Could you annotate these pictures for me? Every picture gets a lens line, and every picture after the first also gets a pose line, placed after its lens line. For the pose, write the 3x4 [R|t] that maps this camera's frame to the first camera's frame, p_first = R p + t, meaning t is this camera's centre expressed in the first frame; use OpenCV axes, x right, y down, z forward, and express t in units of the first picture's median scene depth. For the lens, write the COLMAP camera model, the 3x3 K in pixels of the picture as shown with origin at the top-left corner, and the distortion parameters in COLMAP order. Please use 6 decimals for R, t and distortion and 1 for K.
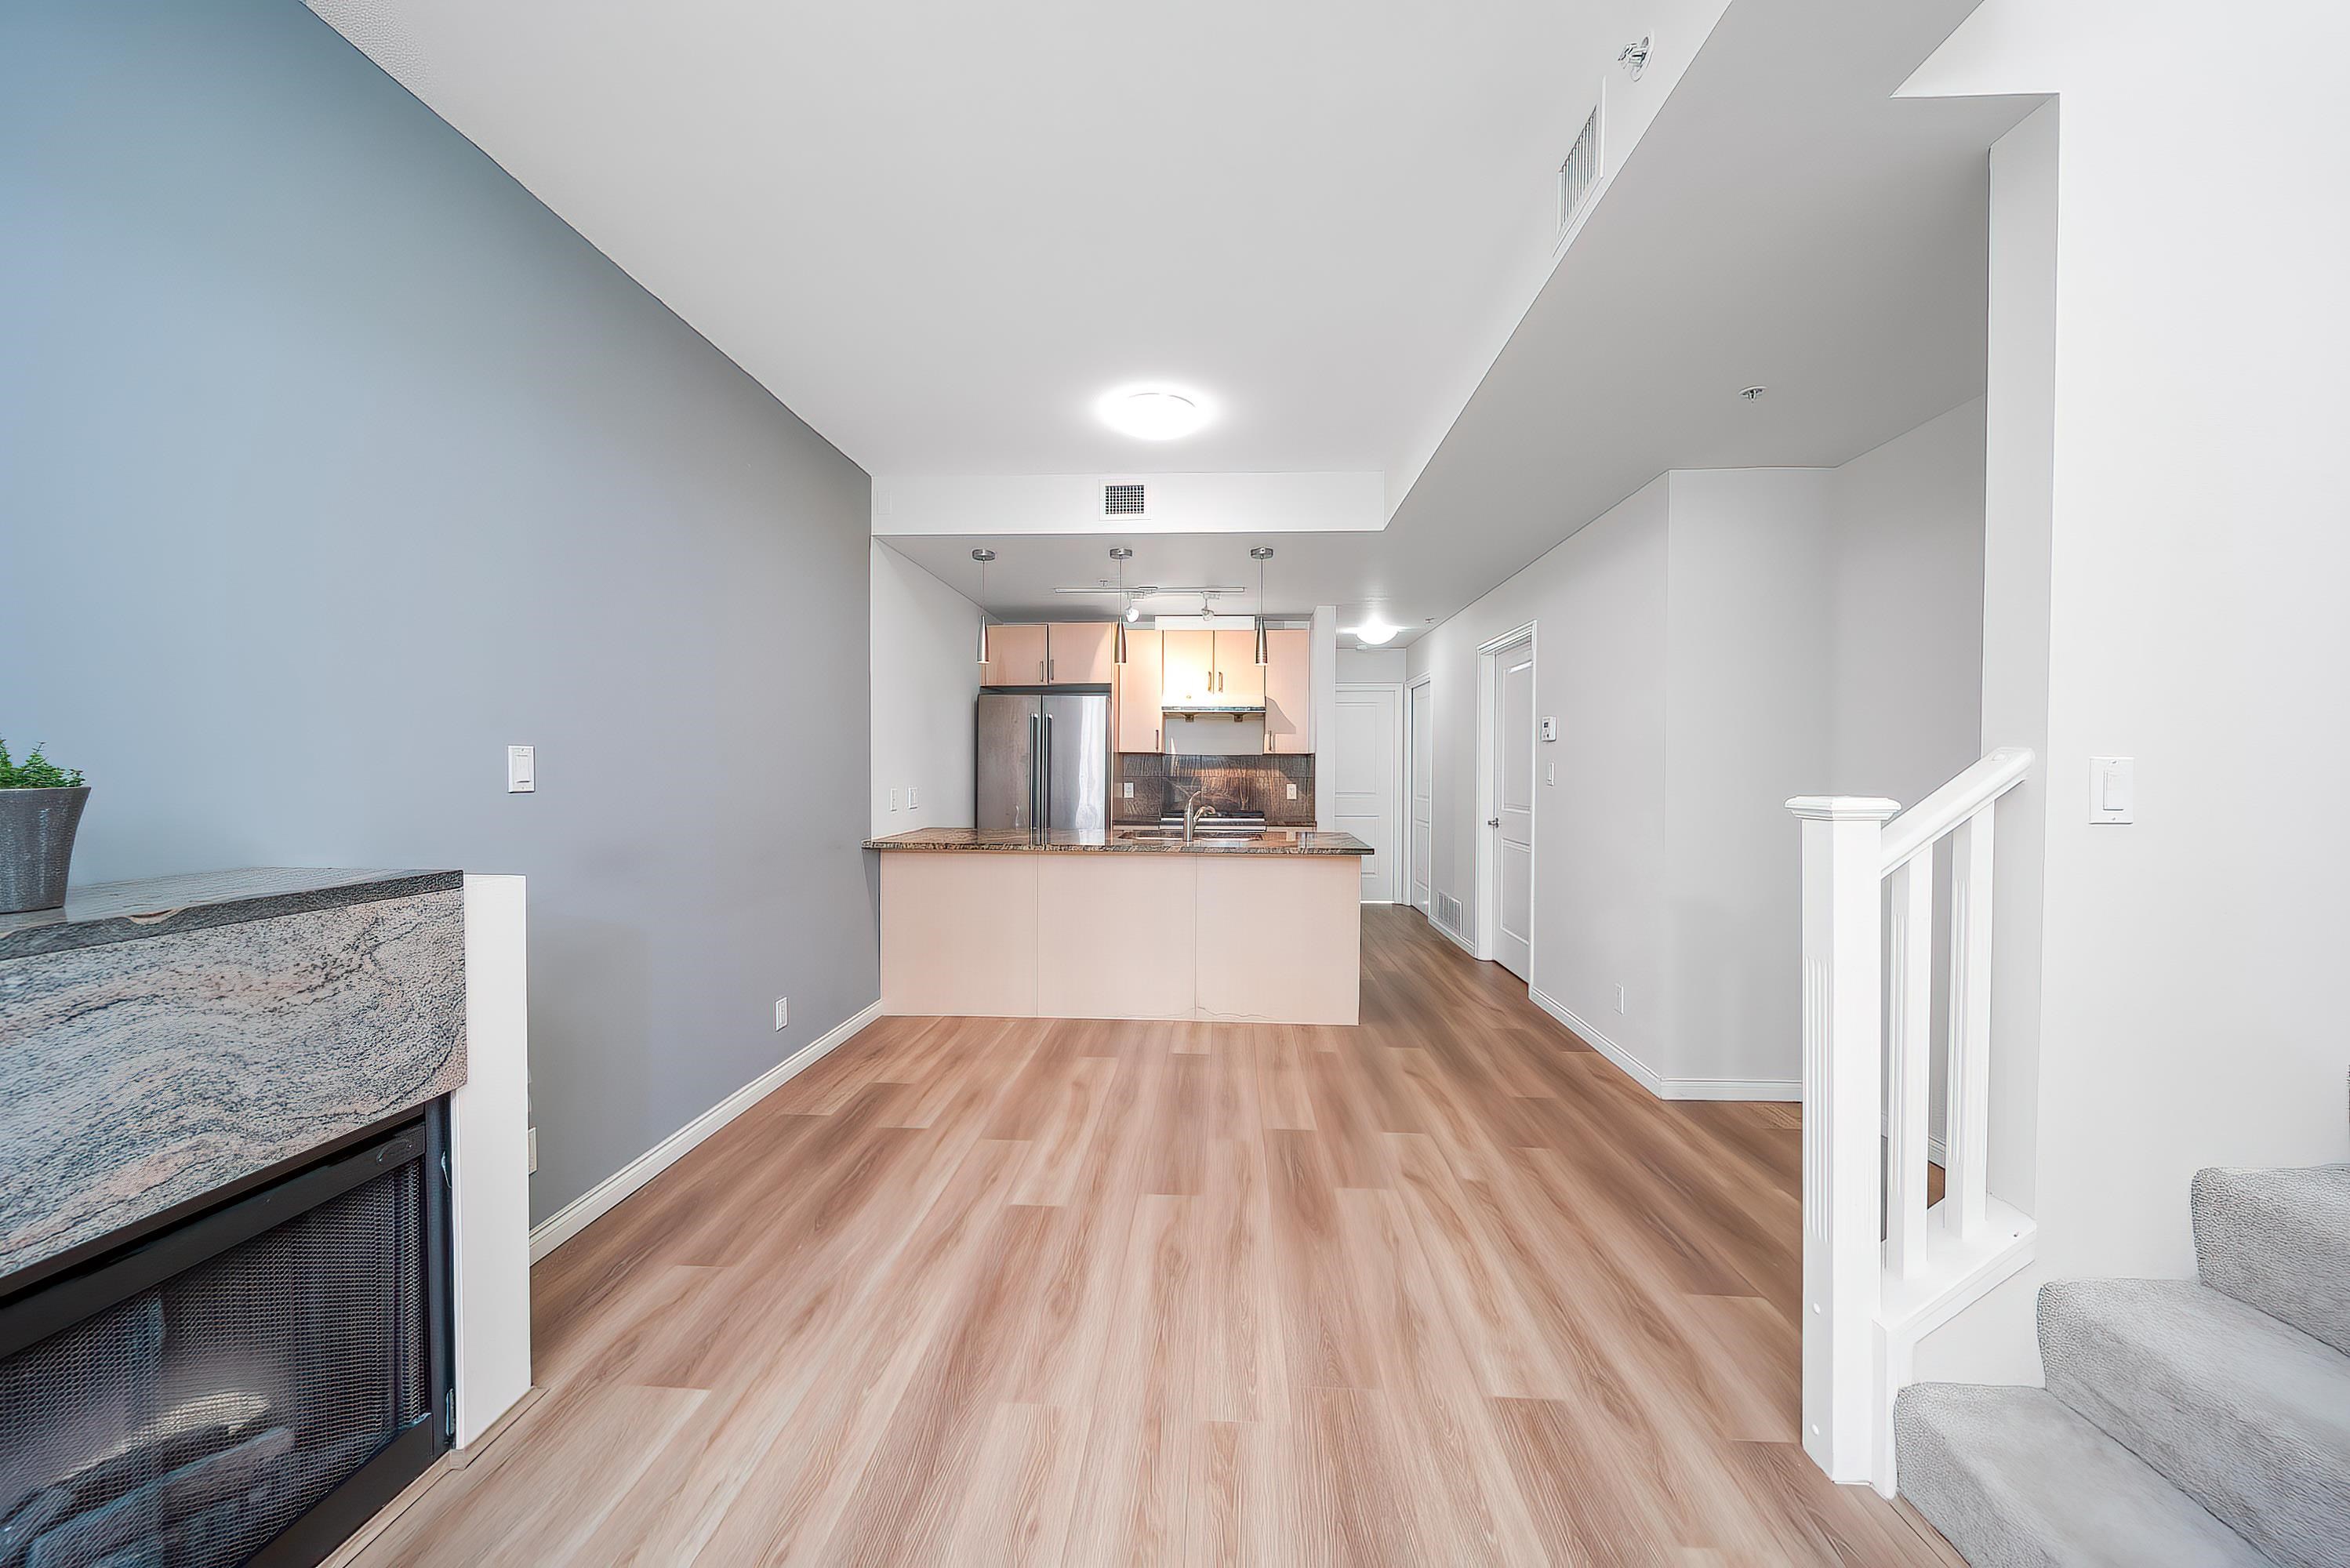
lens RADIAL K [[824.0, 0, 1181.8], [0, 824.0, 781.8], [0, 0, 1]] dist [-0.001867, -0.000415]
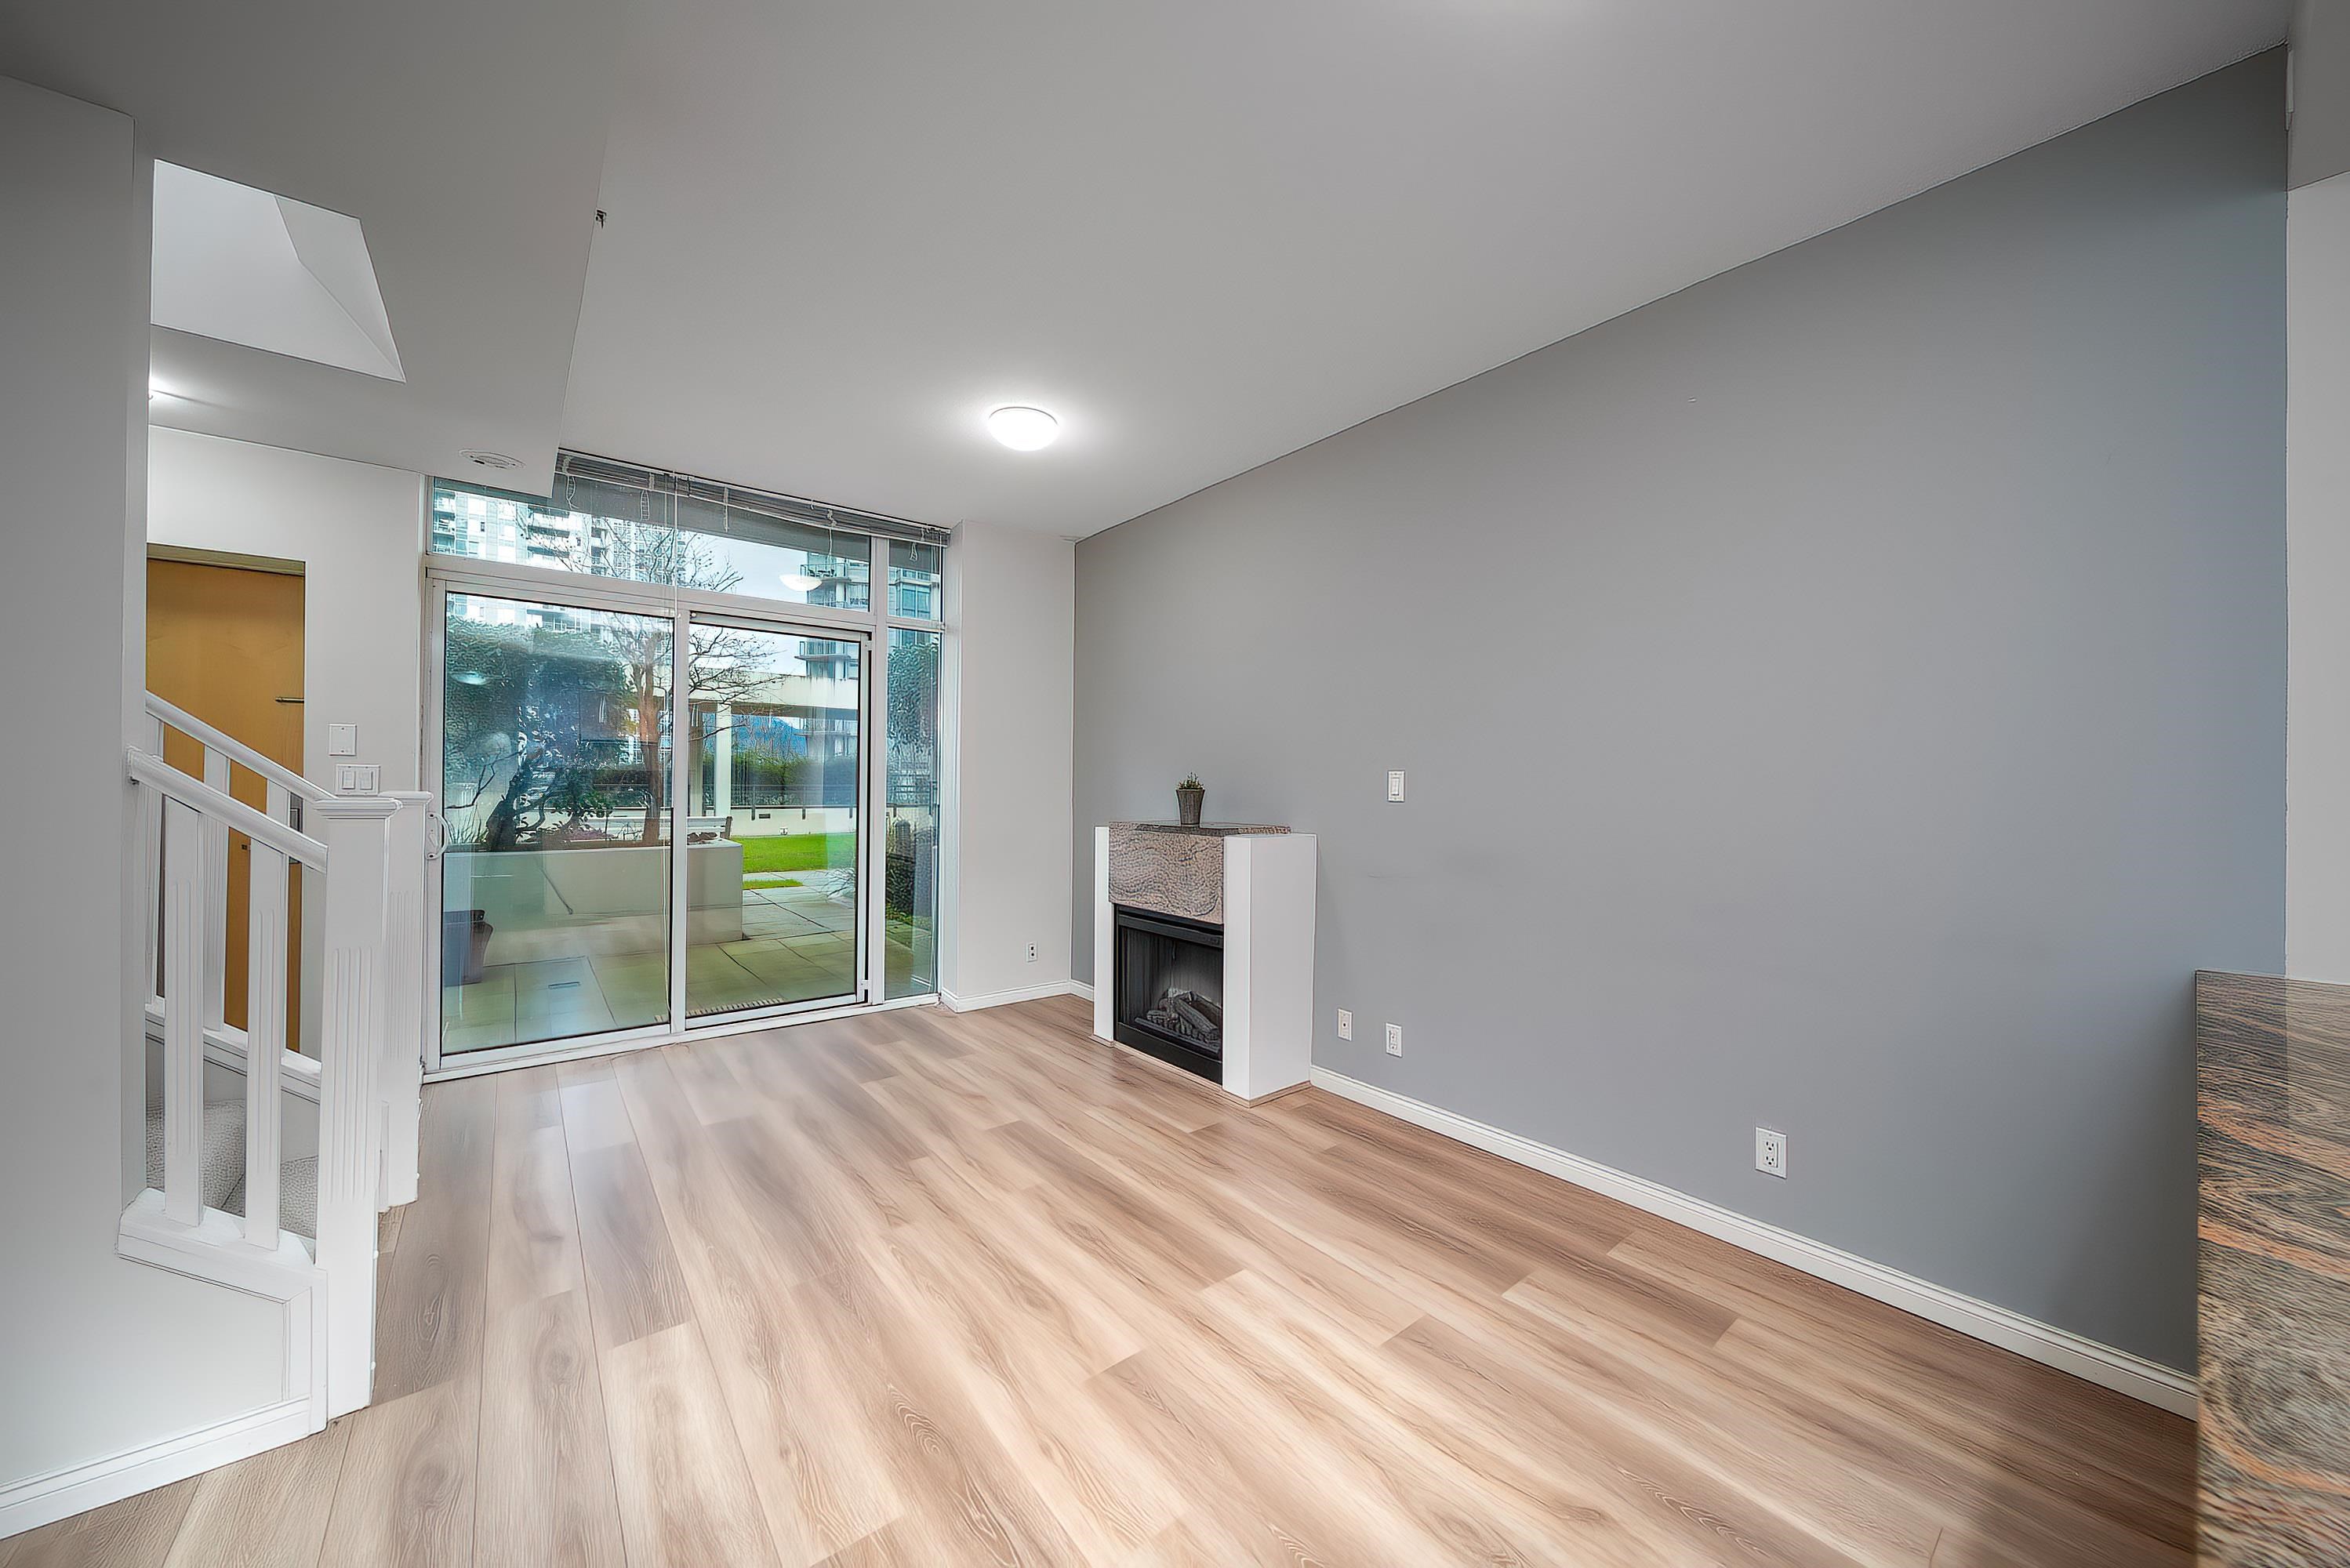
lens RADIAL K [[824.0, 0, 1181.8], [0, 824.0, 781.8], [0, 0, 1]] dist [-0.001867, -0.000415]
pose [[-0.741797, -0.011384, -0.670528, 0.304499], [-0.021775, 0.999738, 0.007117, -0.015496], [0.670271, 0.019880, -0.741850, 1.088313]]
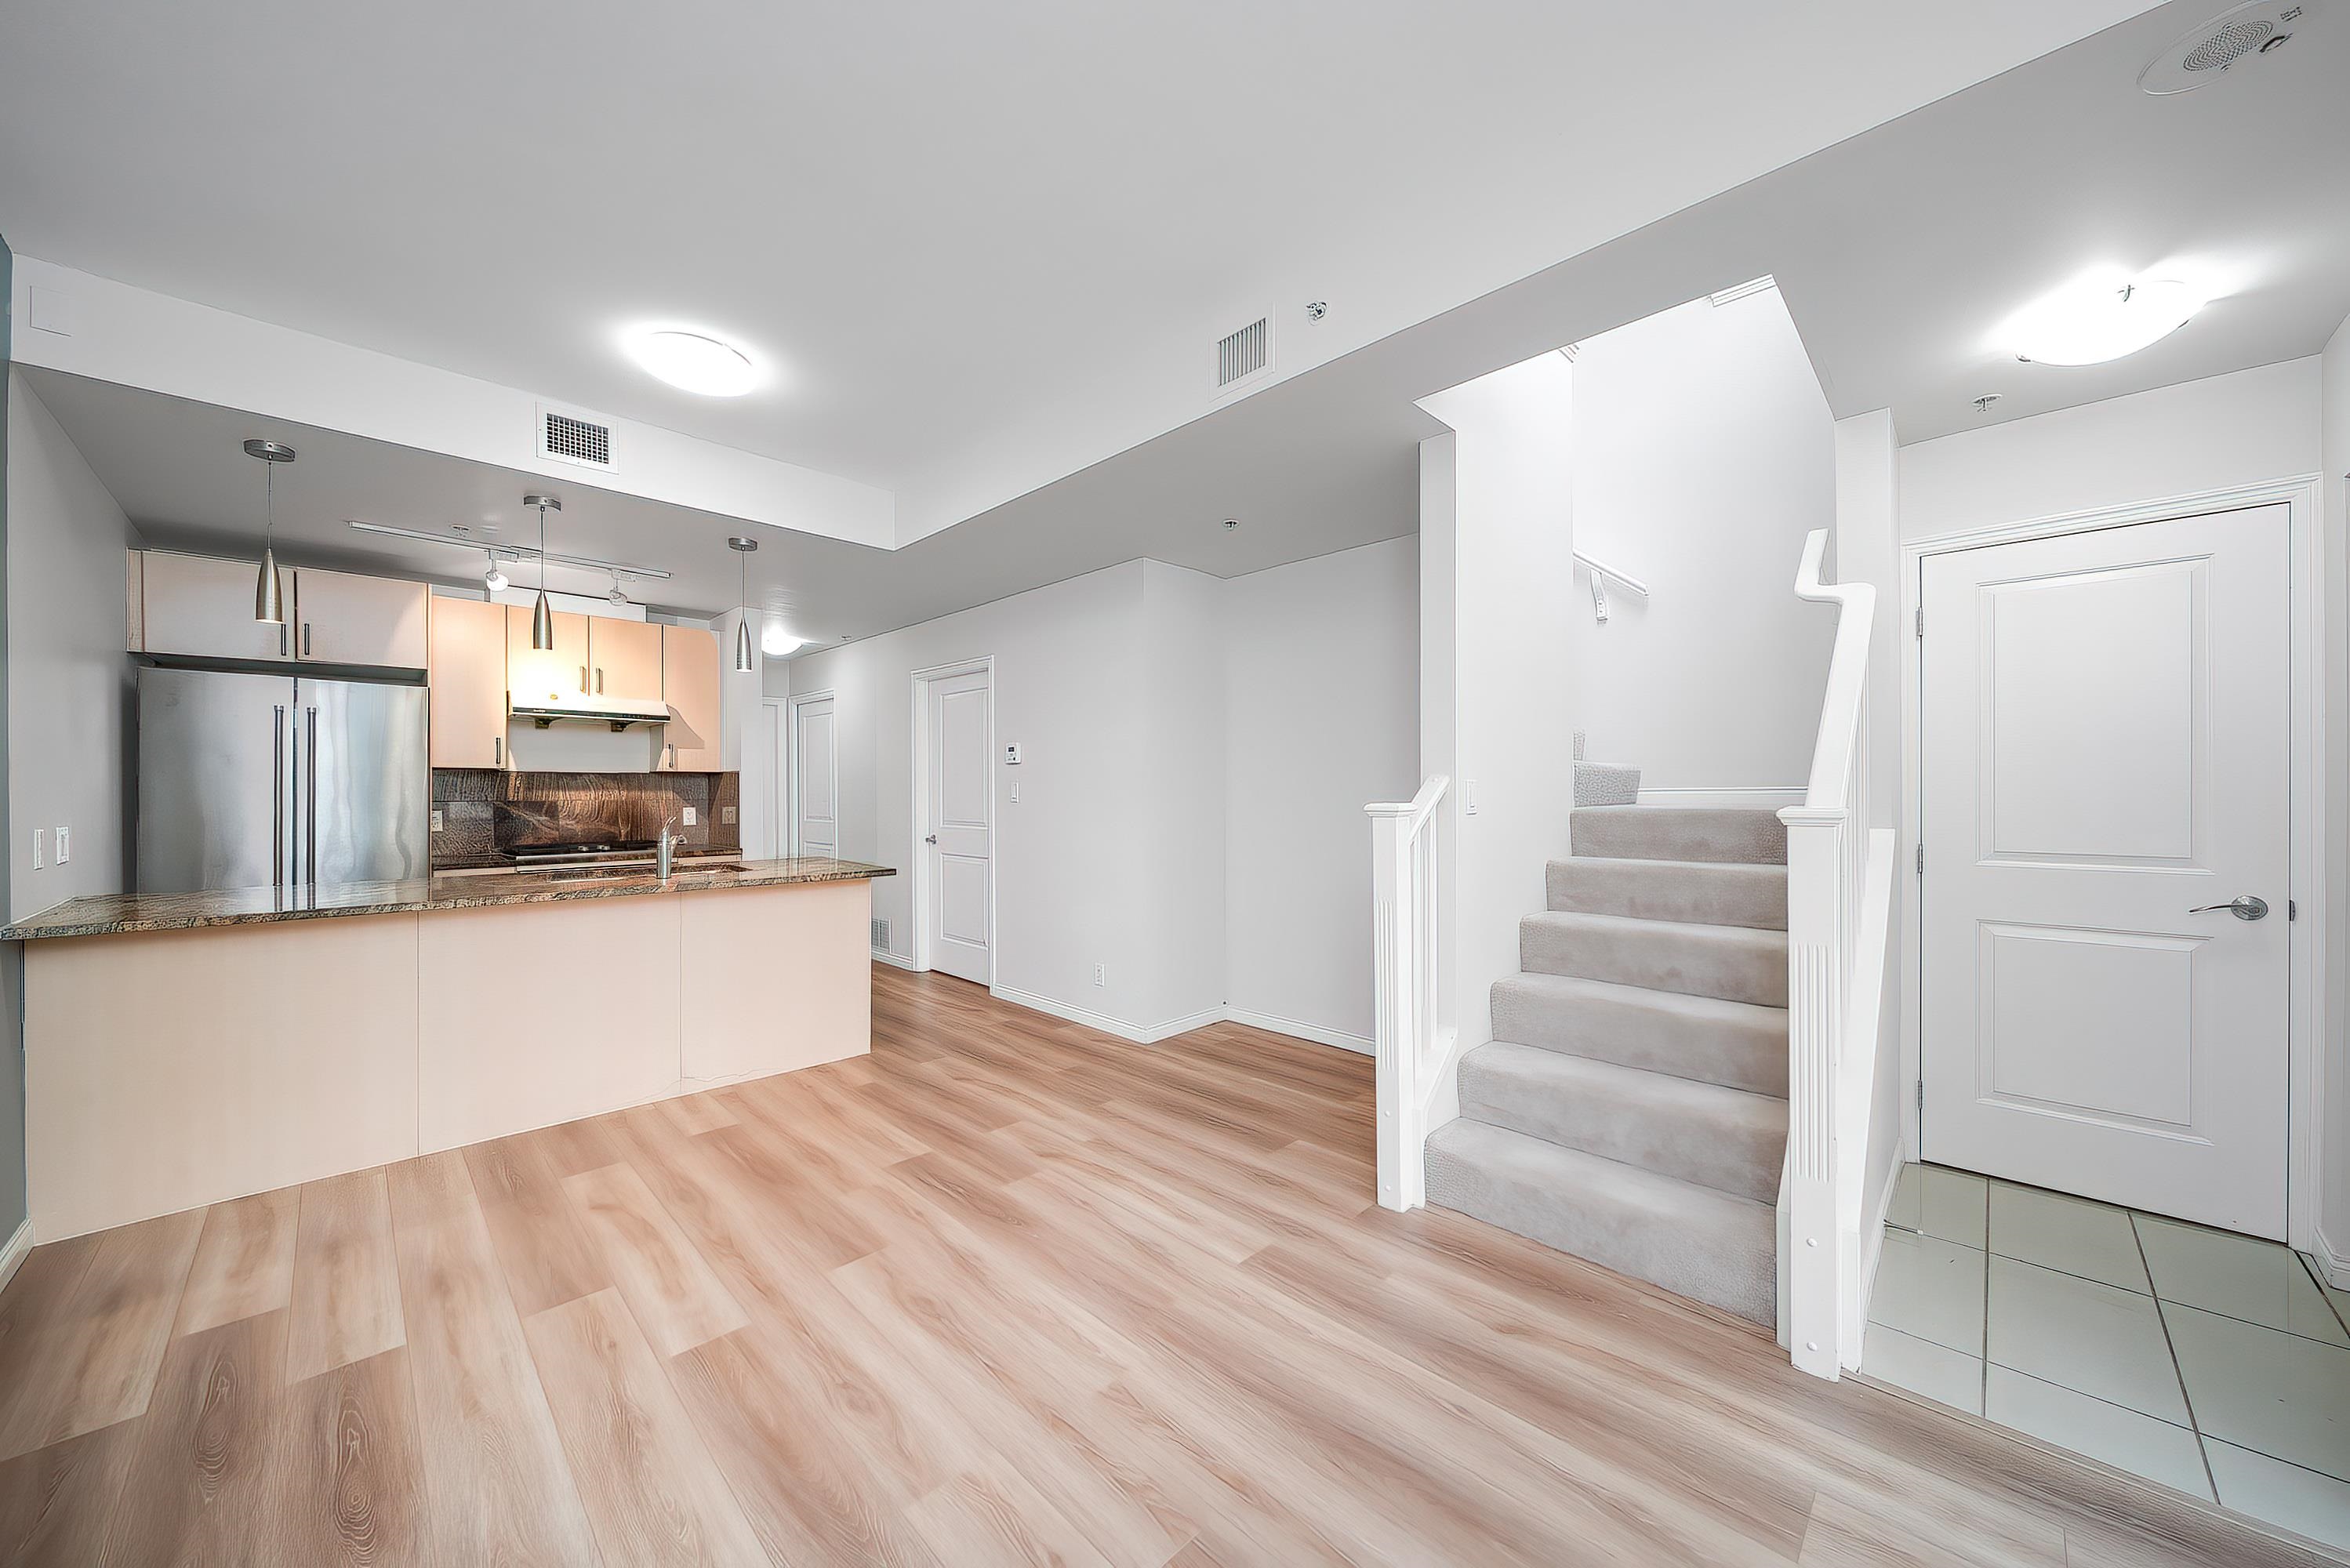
lens RADIAL K [[832.1, 0, 1178.4], [0, 832.1, 791.3], [0, 0, 1]] dist [-0.001801, -0.000550]
pose [[0.663750, -0.007221, 0.747919, -0.318408], [0.016978, 0.999841, -0.005413, -0.001304], [-0.747761, 0.016291, 0.663768, 0.083719]]
